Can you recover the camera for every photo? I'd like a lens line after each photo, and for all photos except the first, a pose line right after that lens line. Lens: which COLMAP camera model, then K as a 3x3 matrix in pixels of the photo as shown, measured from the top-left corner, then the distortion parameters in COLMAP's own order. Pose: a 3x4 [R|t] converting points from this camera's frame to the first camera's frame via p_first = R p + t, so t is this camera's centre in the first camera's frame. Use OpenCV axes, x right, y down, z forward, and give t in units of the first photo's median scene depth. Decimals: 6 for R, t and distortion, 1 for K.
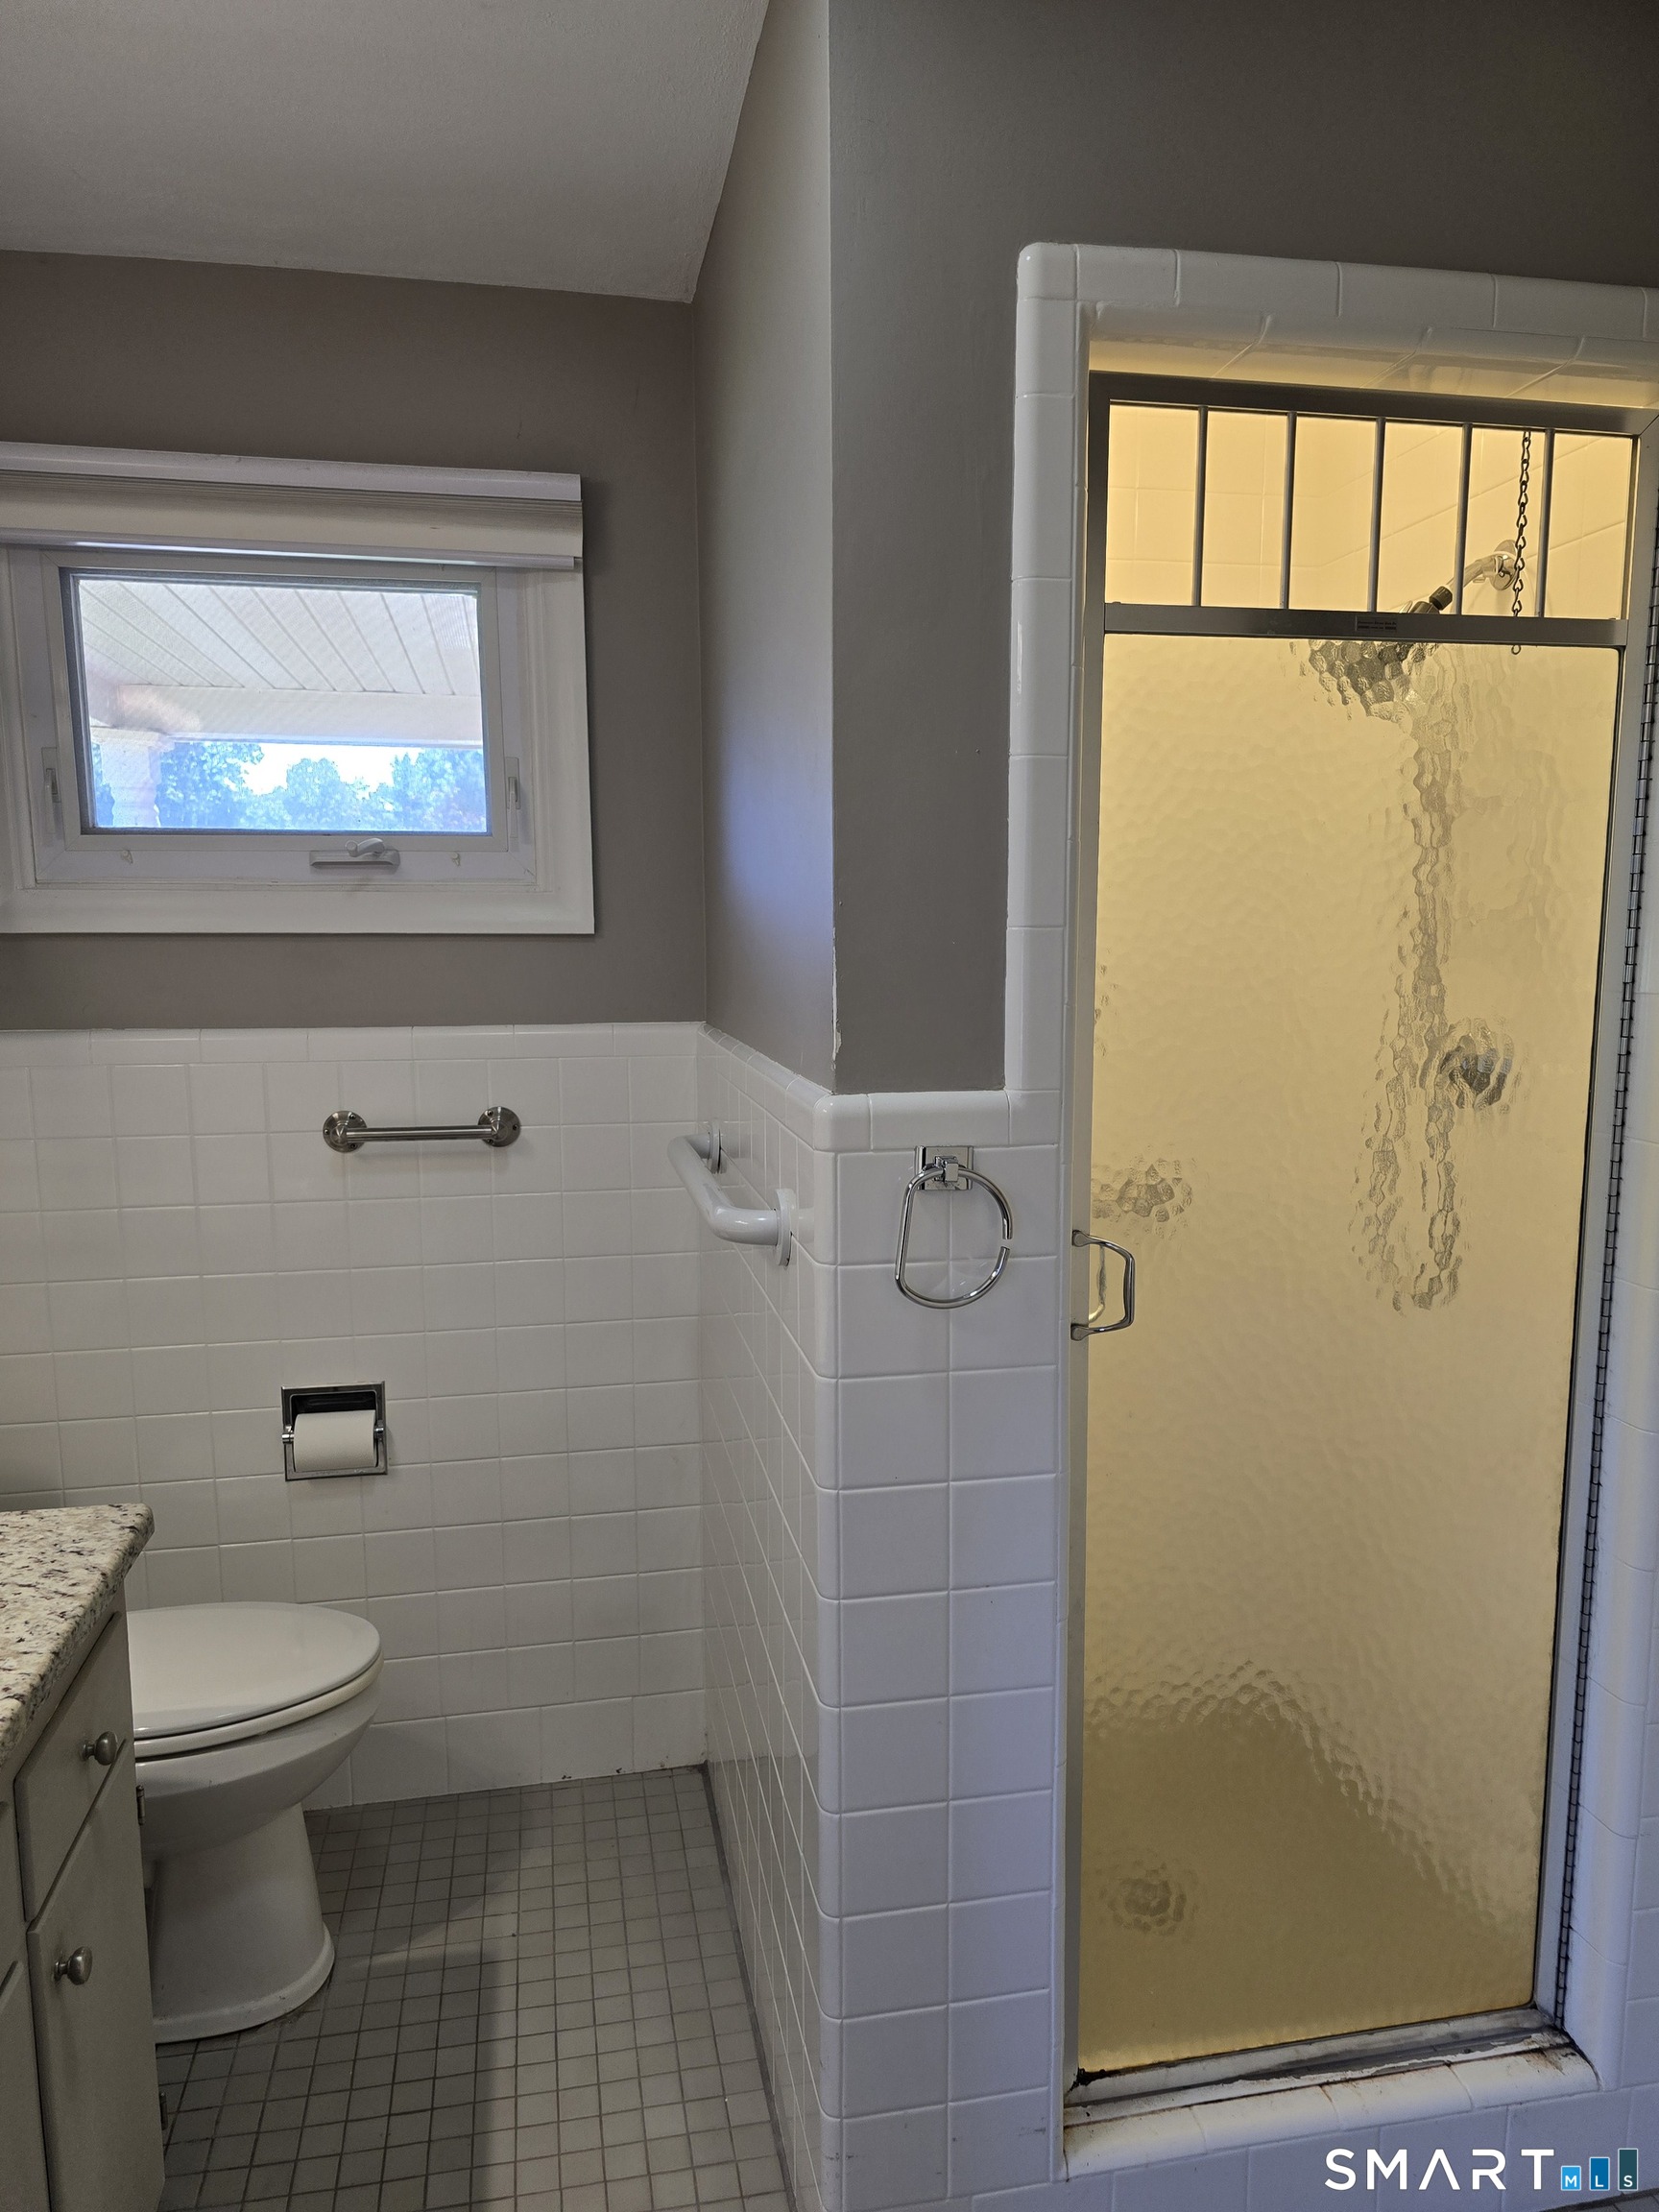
lens RADIAL K [[1478.5, 0, 832.0], [0, 1478.5, 1142.0], [0, 0, 1]] dist [0.071108, -0.069615]
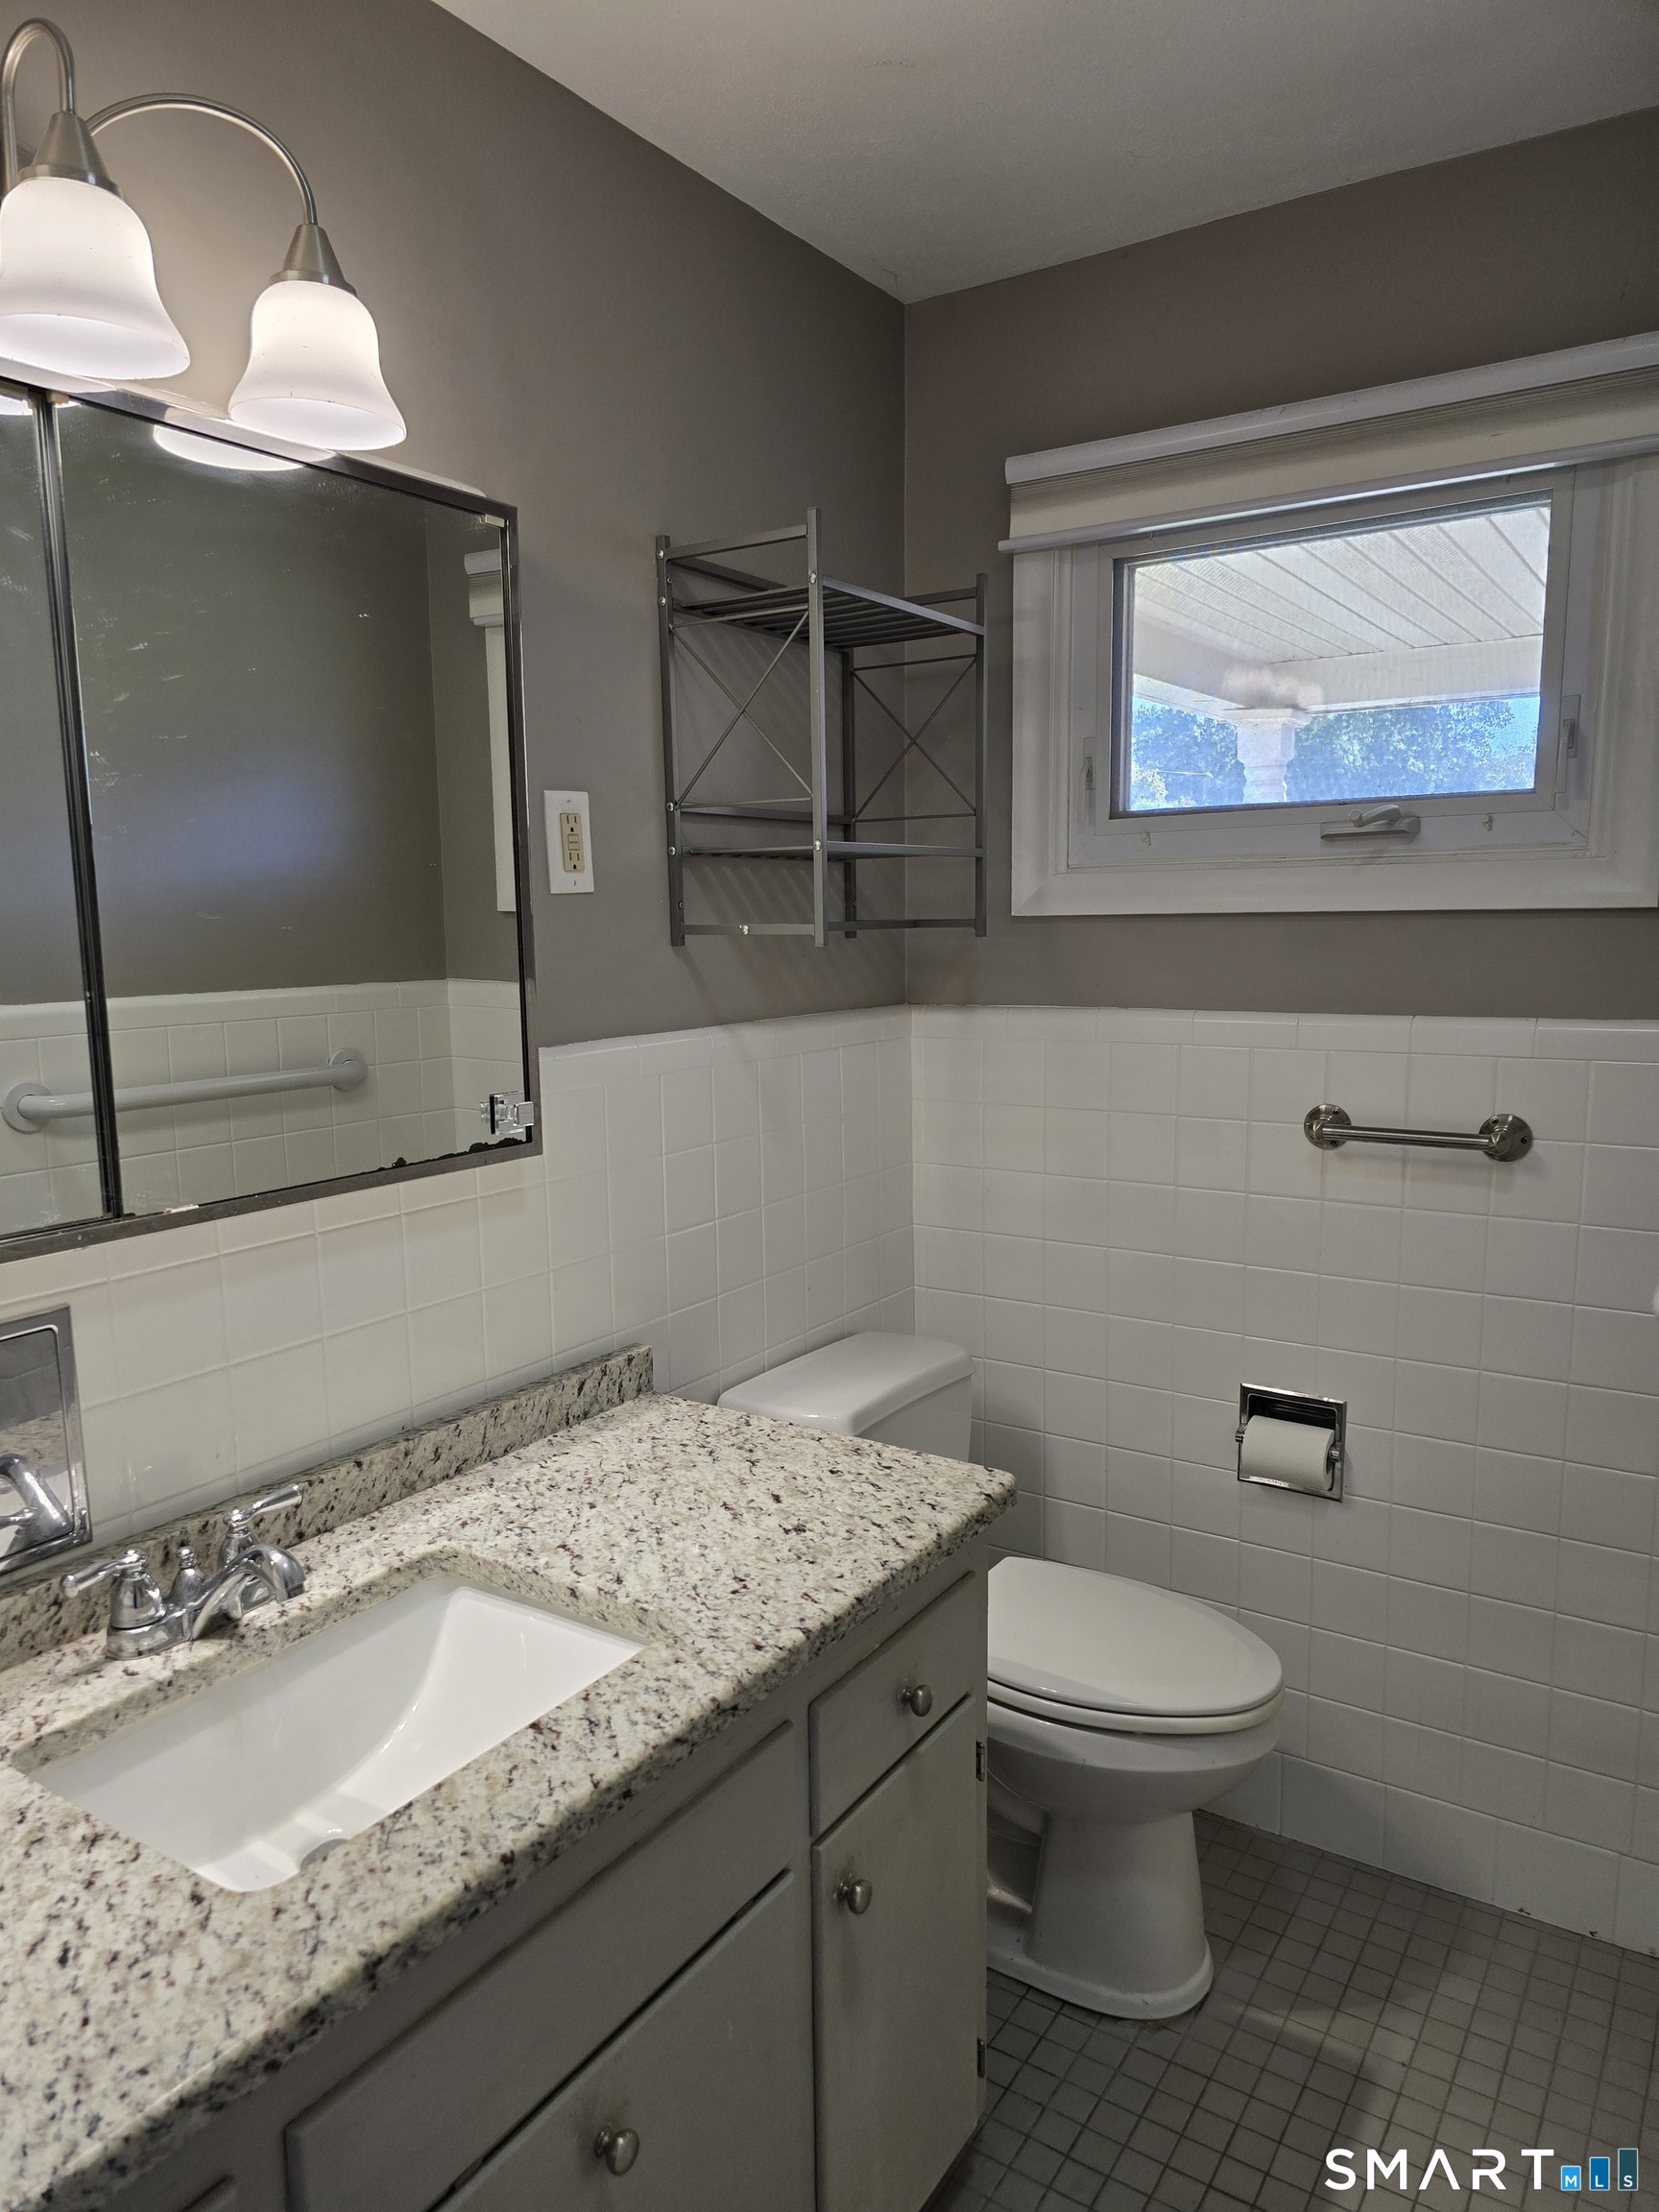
lens RADIAL K [[1478.5, 0, 832.0], [0, 1478.5, 1142.0], [0, 0, 1]] dist [0.071108, -0.069615]
pose [[0.720070, 0.104945, -0.685920, 0.089573], [-0.090995, 0.994242, 0.056594, -0.022486], [0.687909, 0.021664, 0.725473, 0.122170]]
